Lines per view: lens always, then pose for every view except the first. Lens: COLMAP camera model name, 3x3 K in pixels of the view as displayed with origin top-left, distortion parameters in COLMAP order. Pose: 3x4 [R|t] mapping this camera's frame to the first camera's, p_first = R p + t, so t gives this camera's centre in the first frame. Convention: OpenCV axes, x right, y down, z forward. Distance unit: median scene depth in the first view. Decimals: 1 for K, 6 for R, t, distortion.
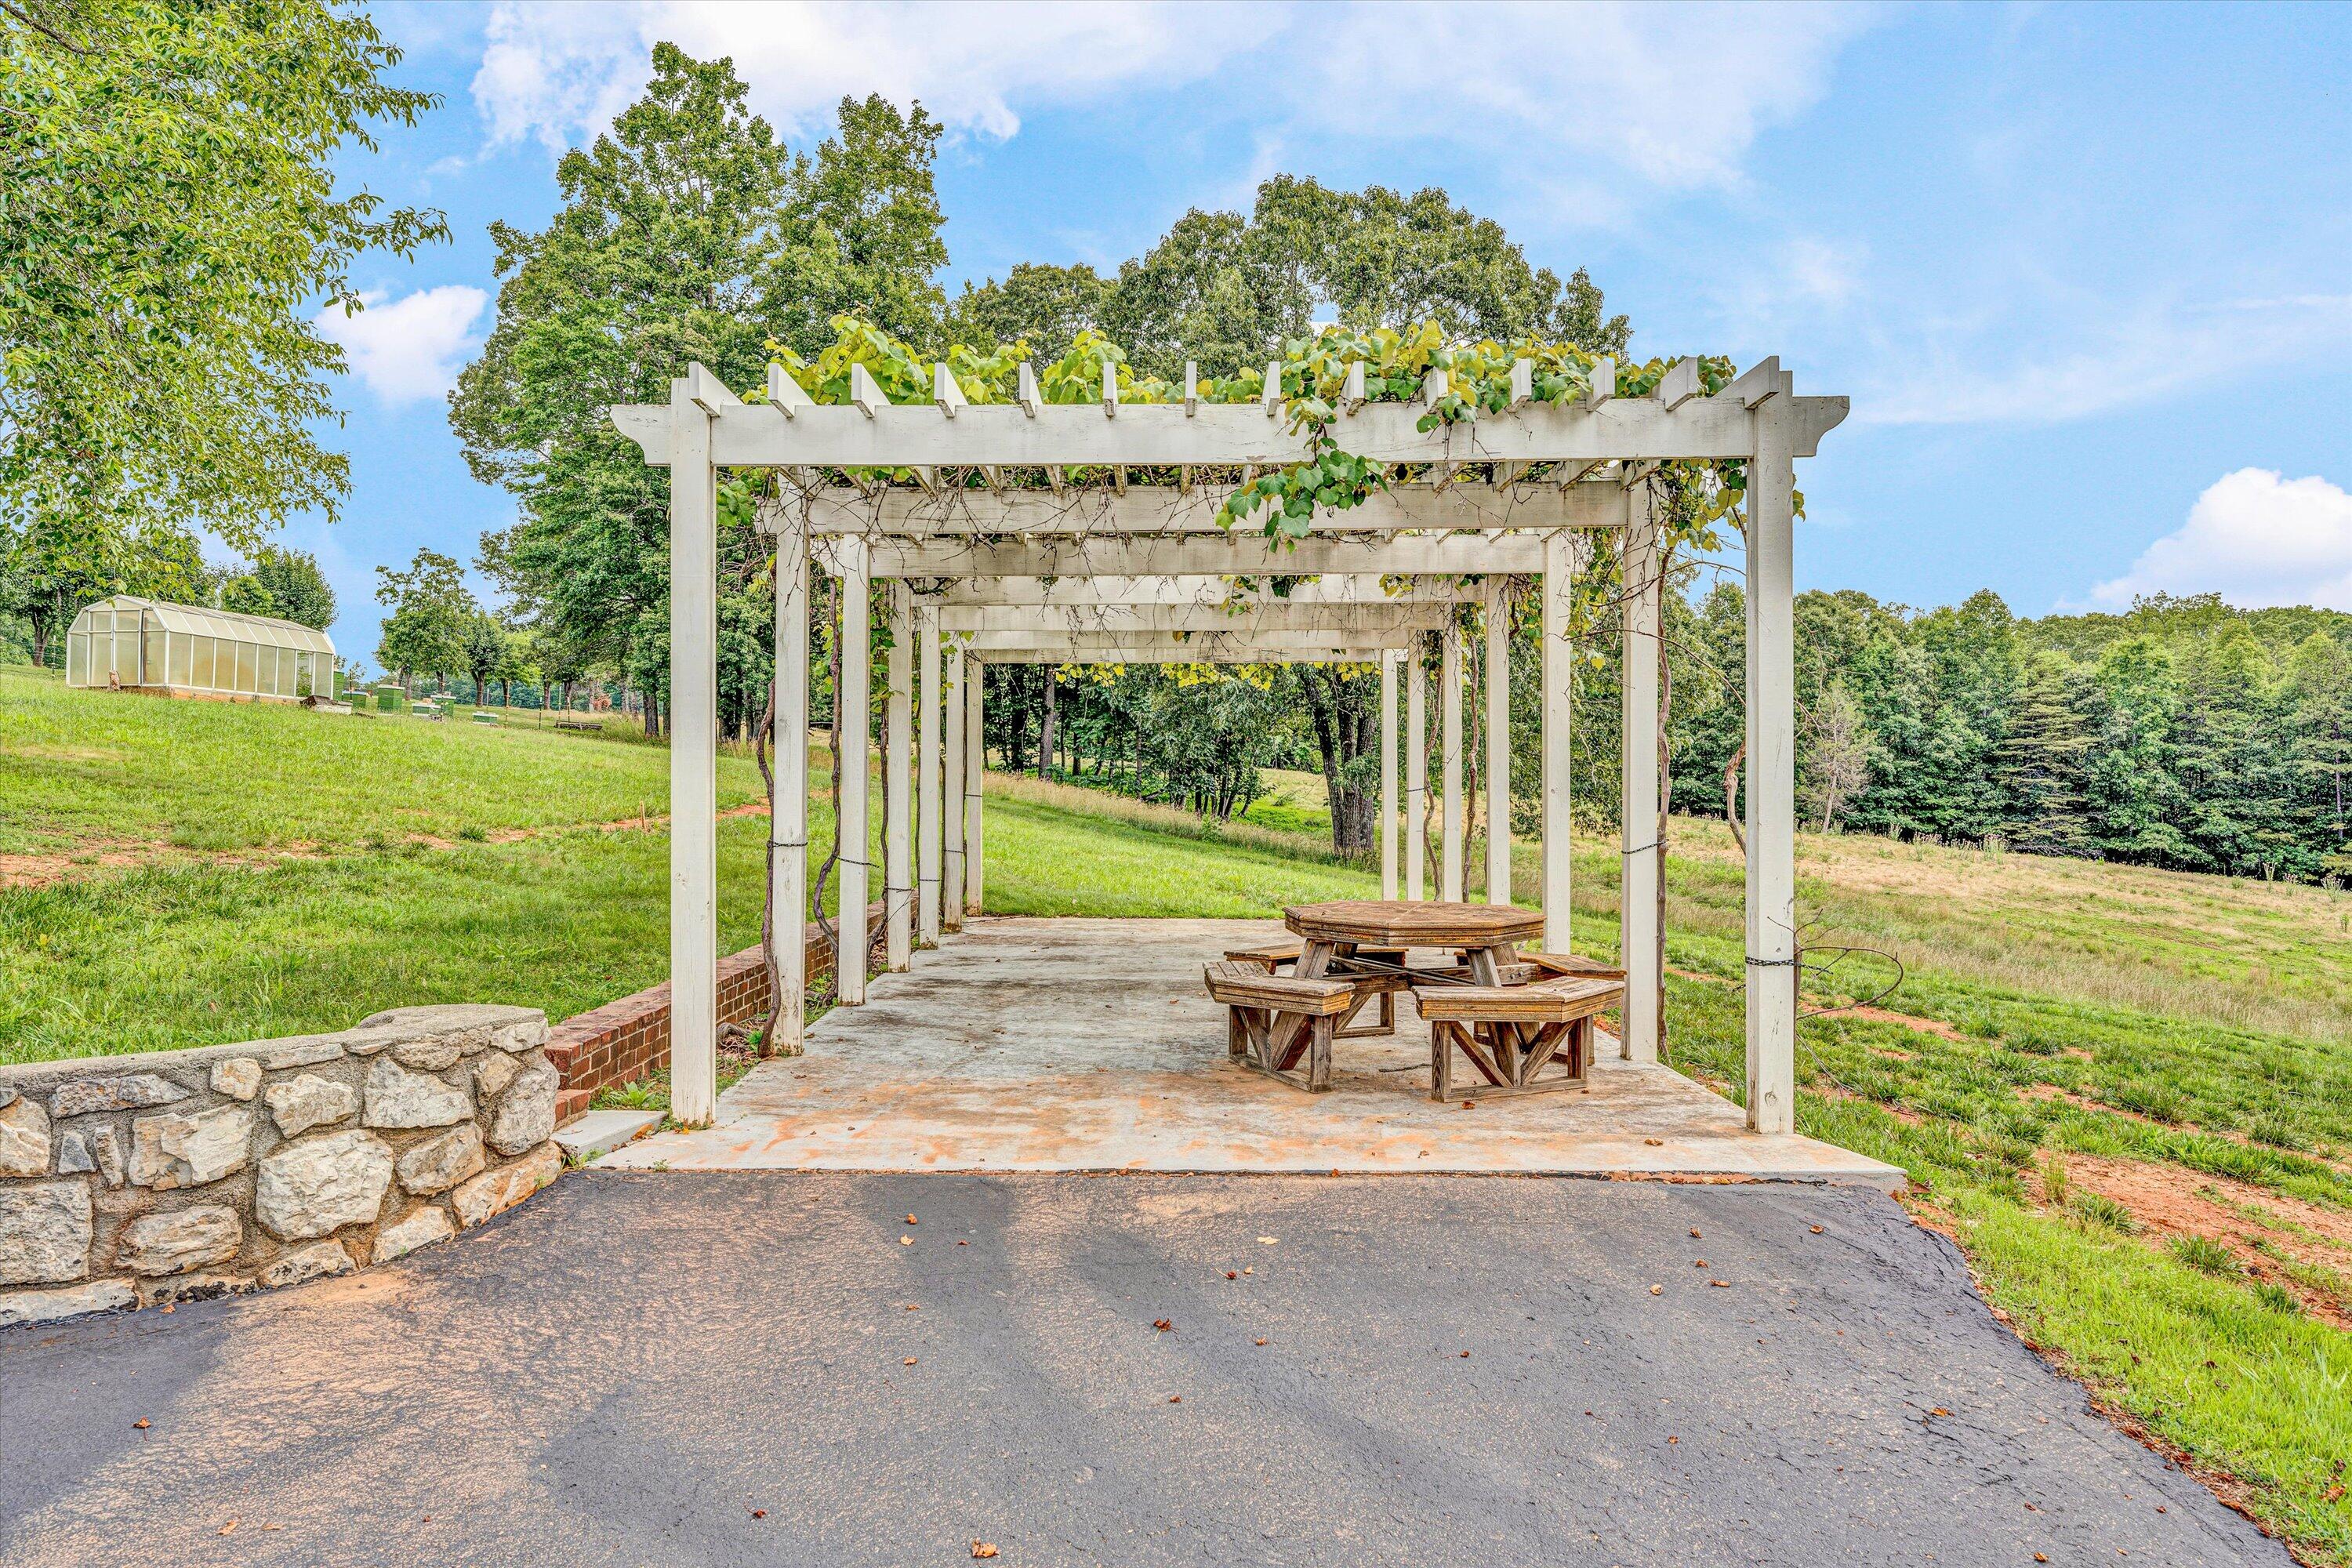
lens RADIAL K [[1421.1, 0, 1171.8], [0, 1421.1, 809.5], [0, 0, 1]] dist [0.001785, -0.000133]
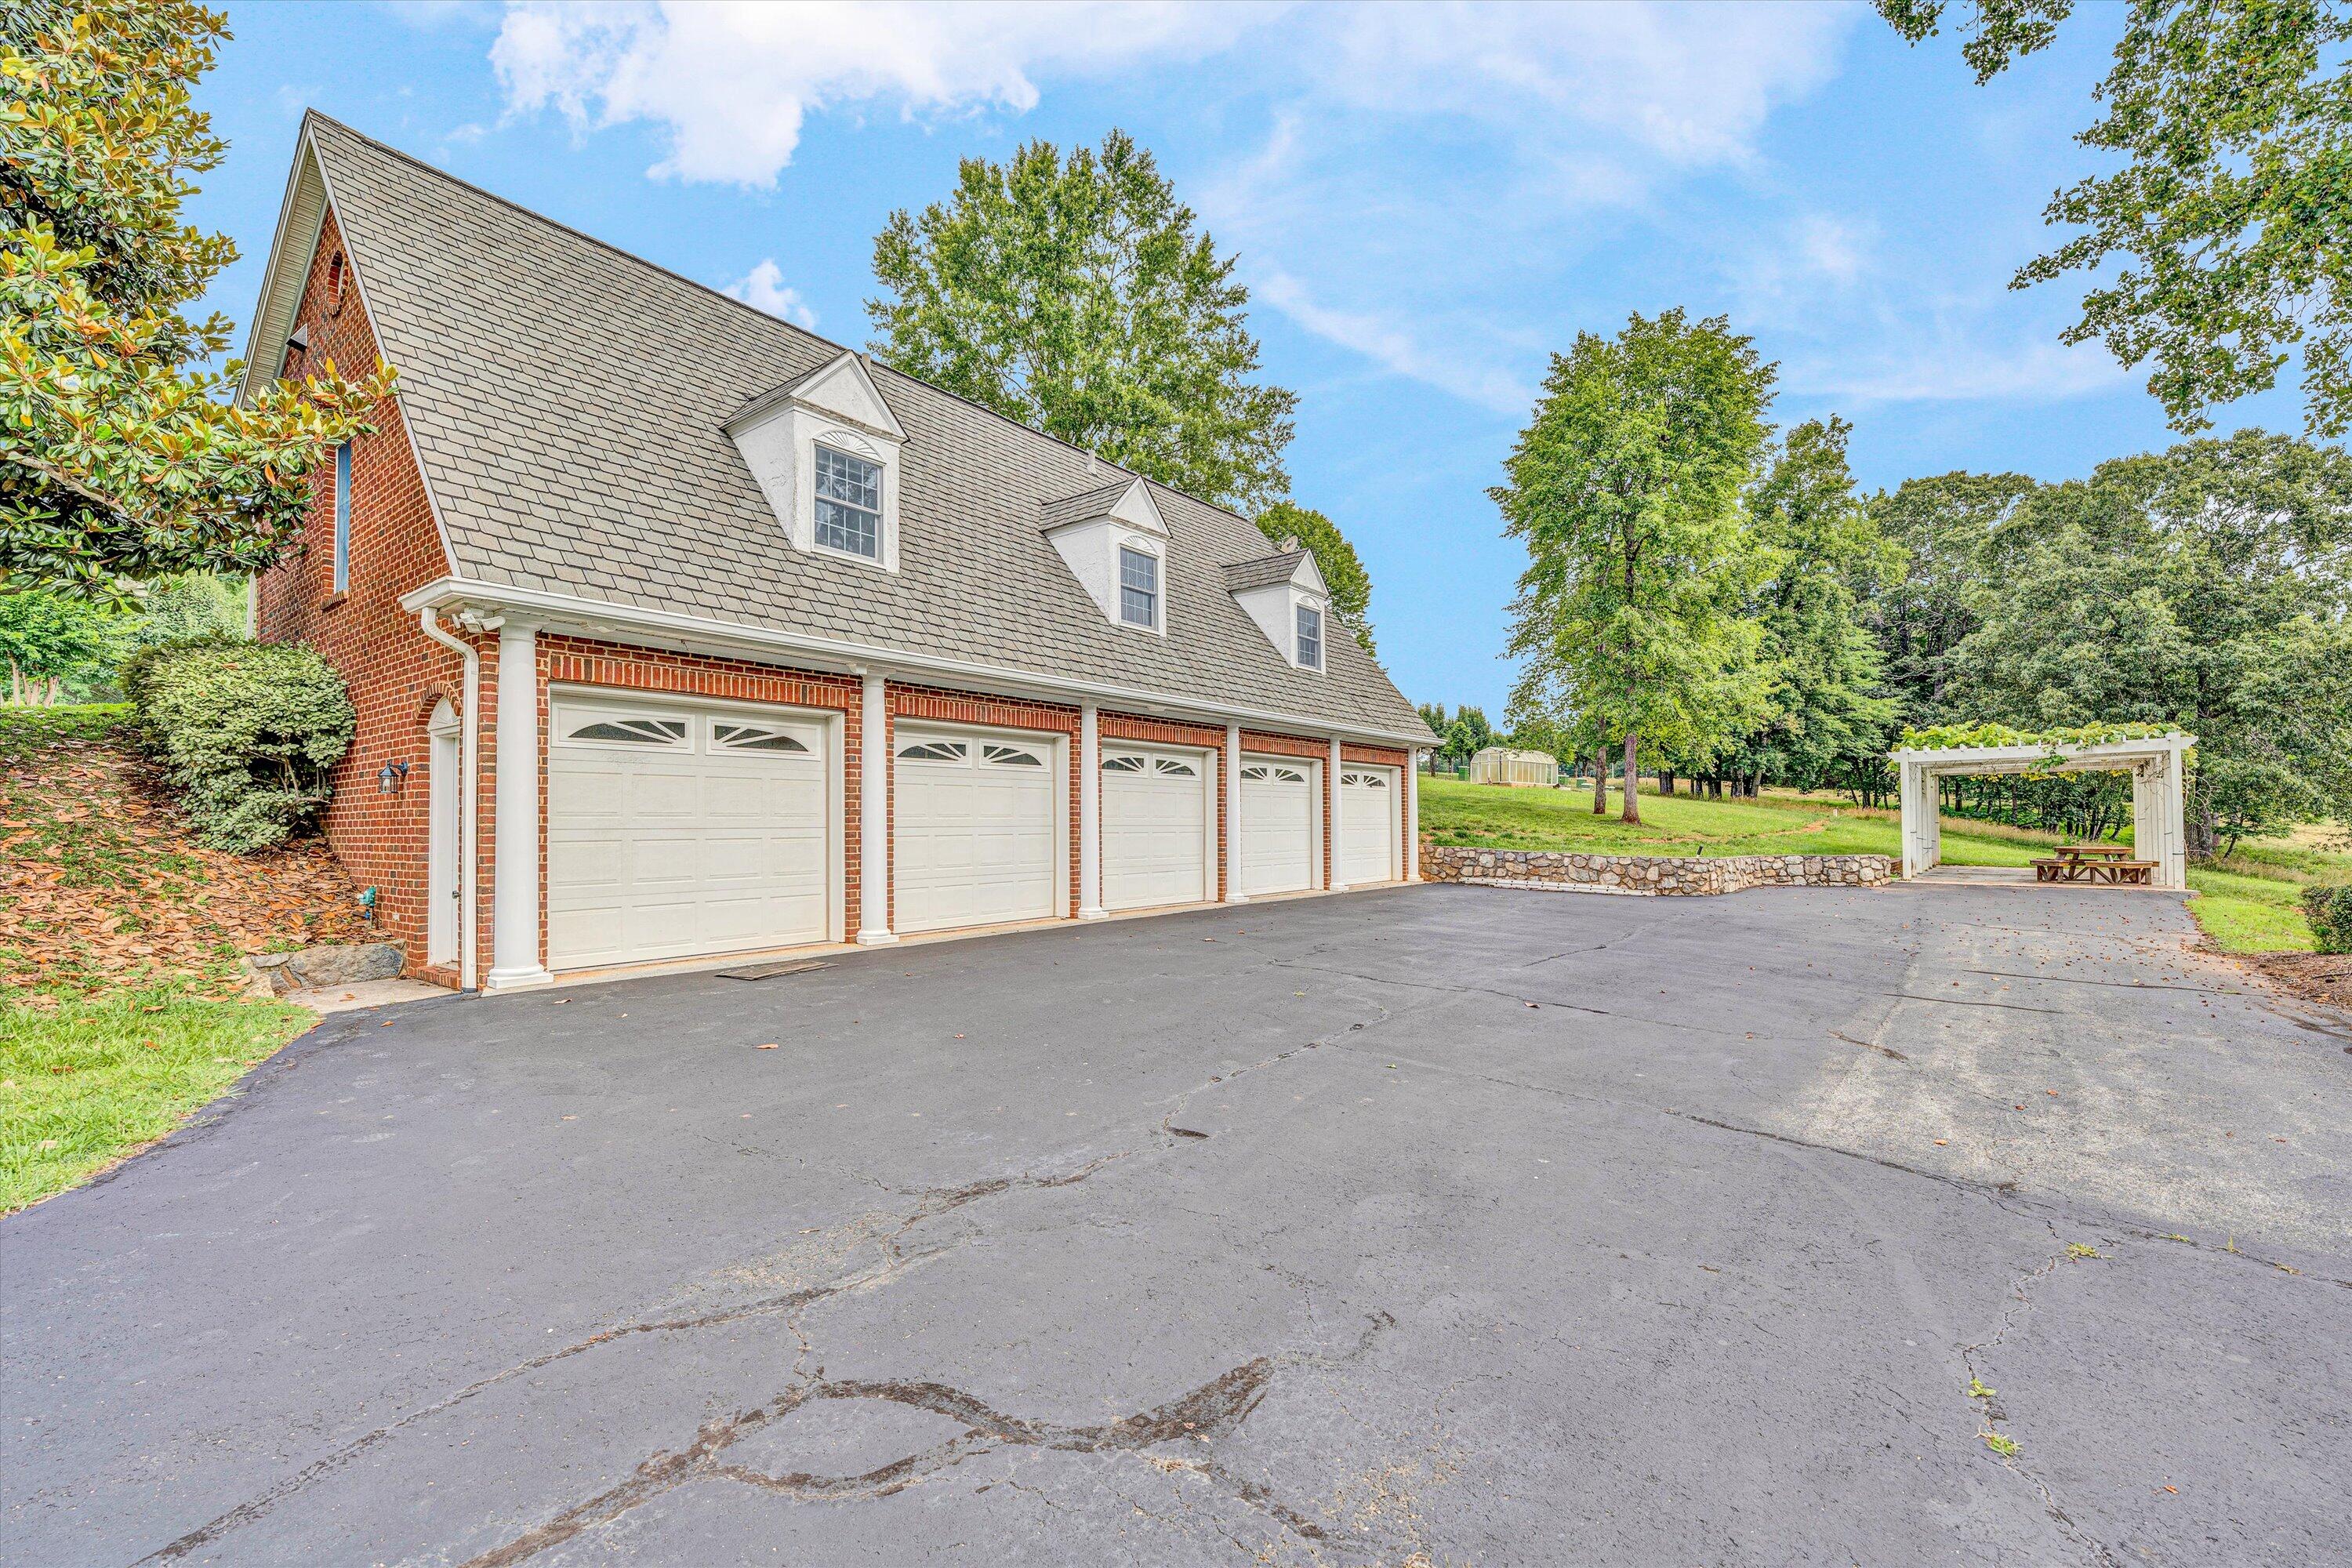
lens RADIAL K [[1114.1, 0, 1176.0], [0, 1114.1, 784.0], [0, 0, 1]] dist [0.048515, -0.000037]
pose [[0.791004, -0.028305, -0.611156, 0.022368], [-0.001397, 0.998843, -0.048069, 0.010233], [0.611809, 0.038877, 0.790049, -0.731539]]
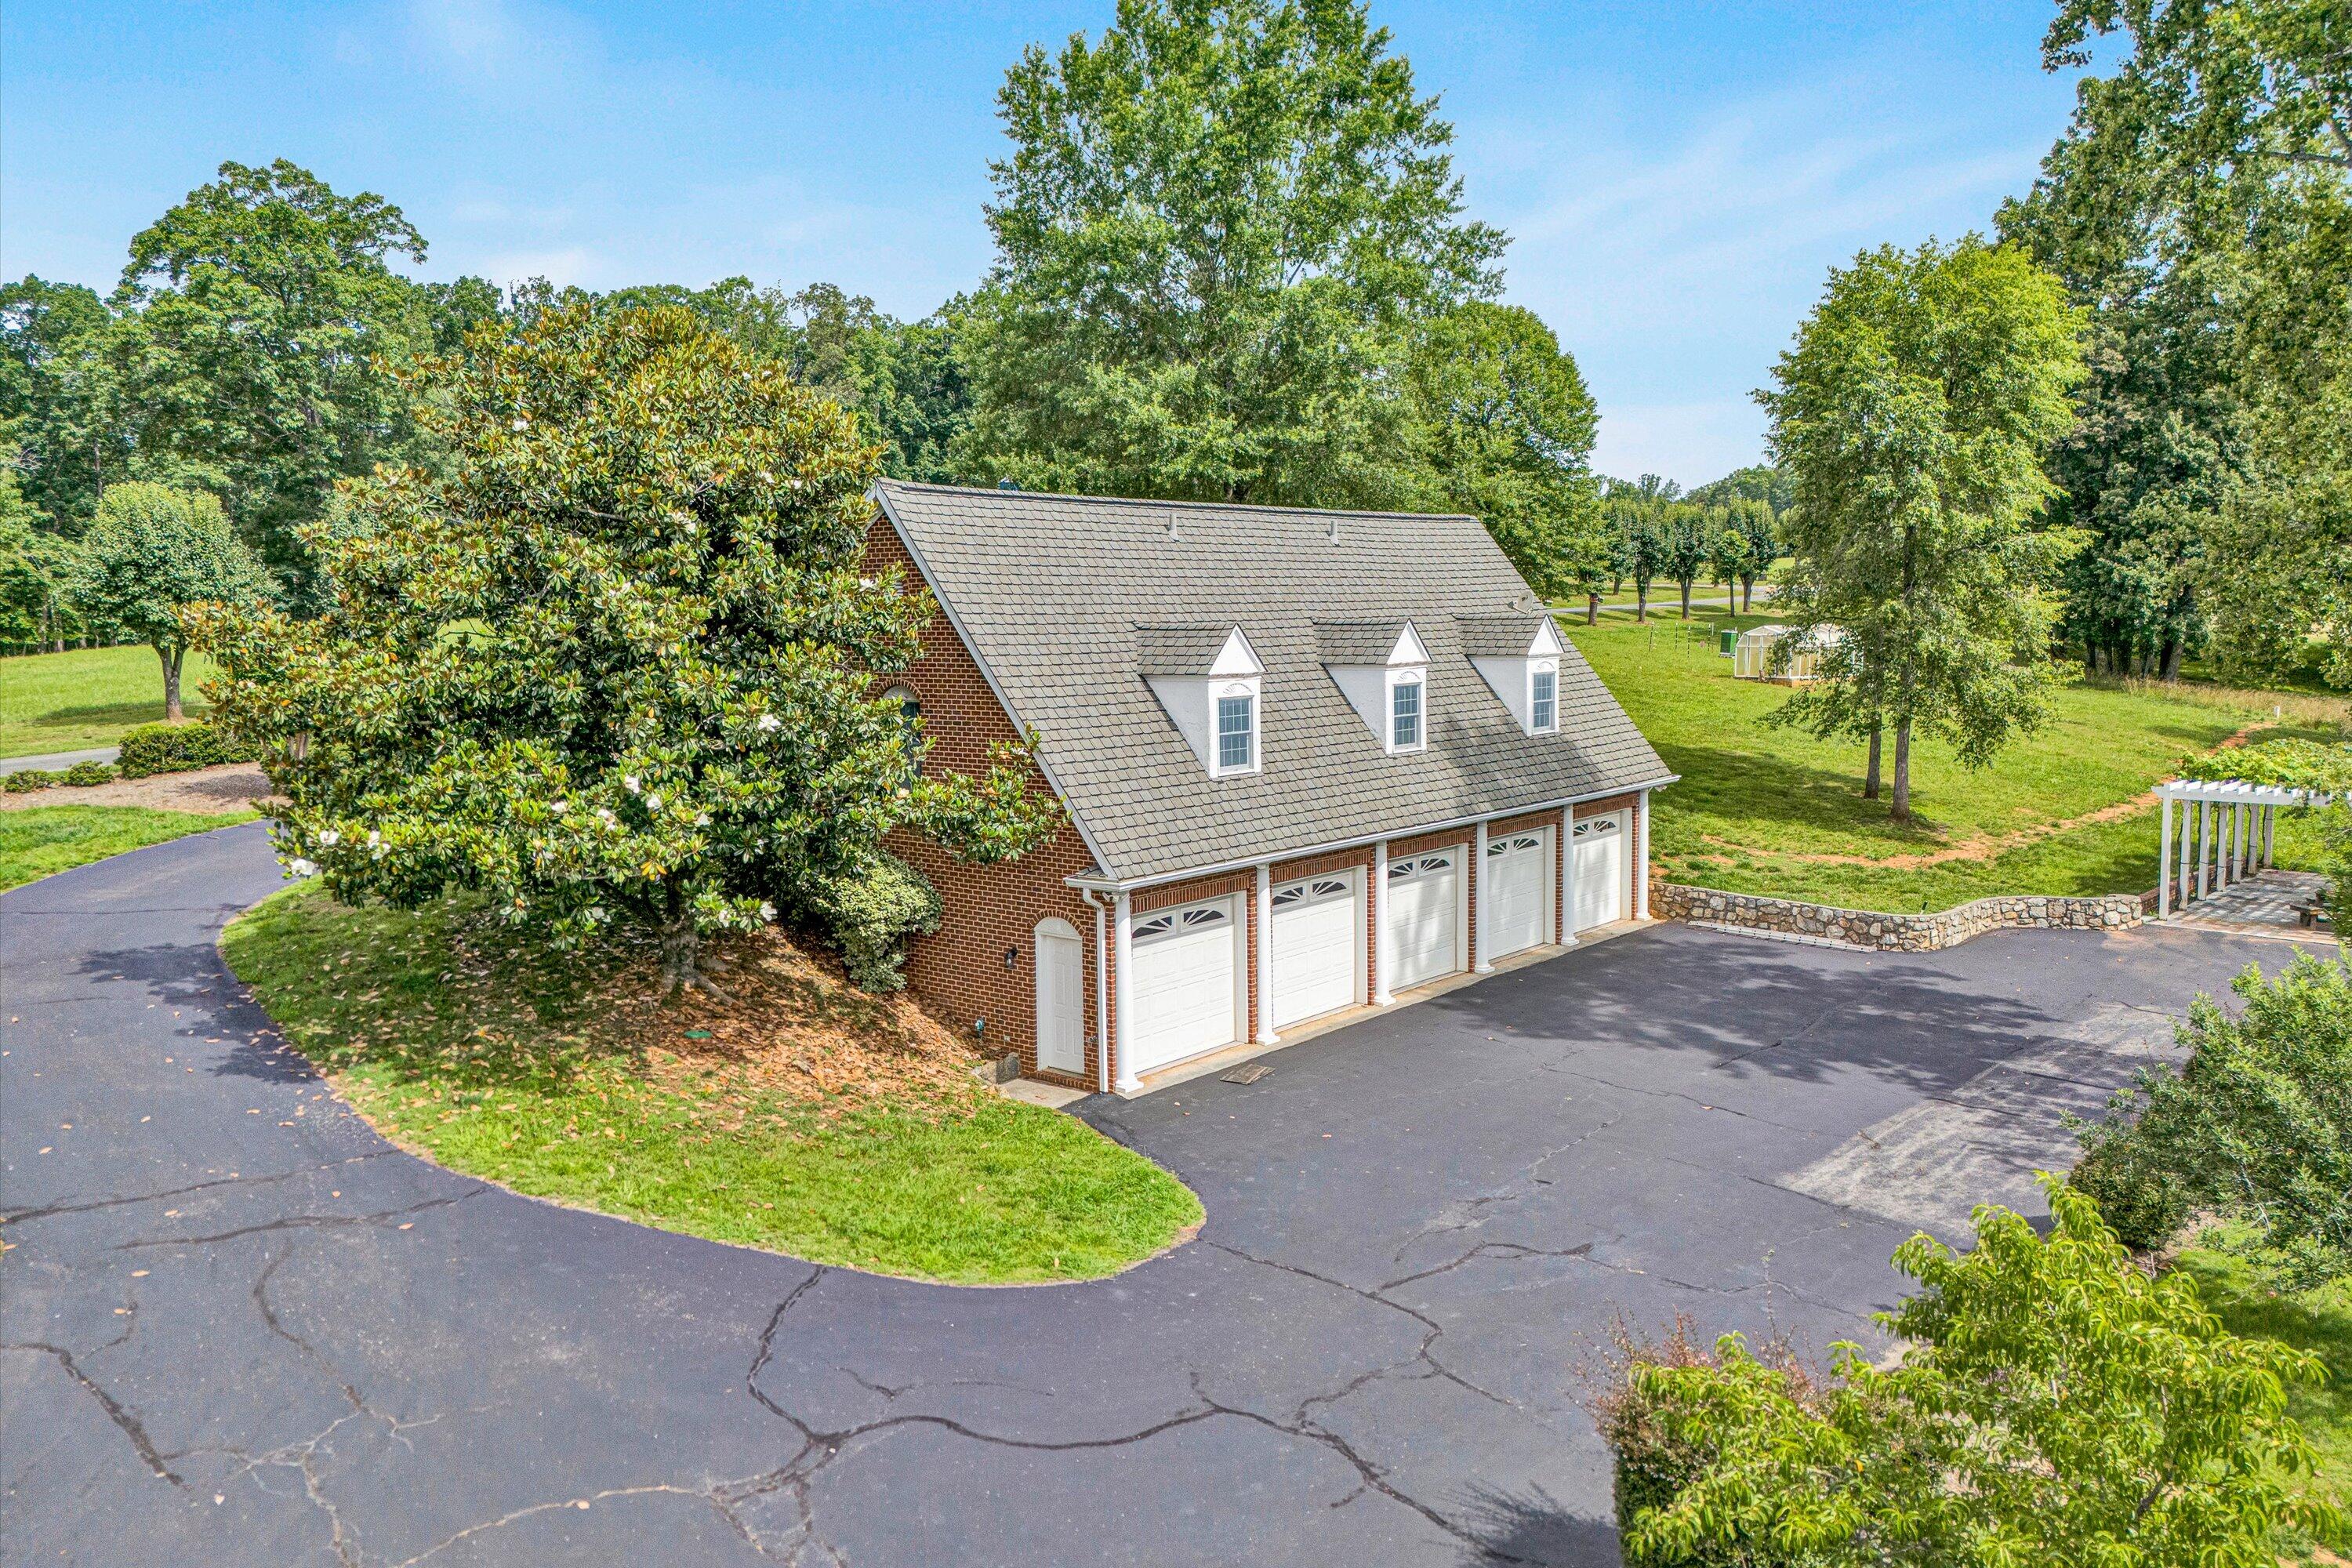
lens RADIAL K [[1915.1, 0, 1176.0], [0, 1915.1, 784.0], [0, 0, 1]] dist [0.144702, 0.002605]
pose [[0.769863, 0.043361, -0.636734, 0.267101], [0.002592, 0.997469, 0.071061, -0.144282], [0.638204, -0.056358, 0.767802, -1.225384]]
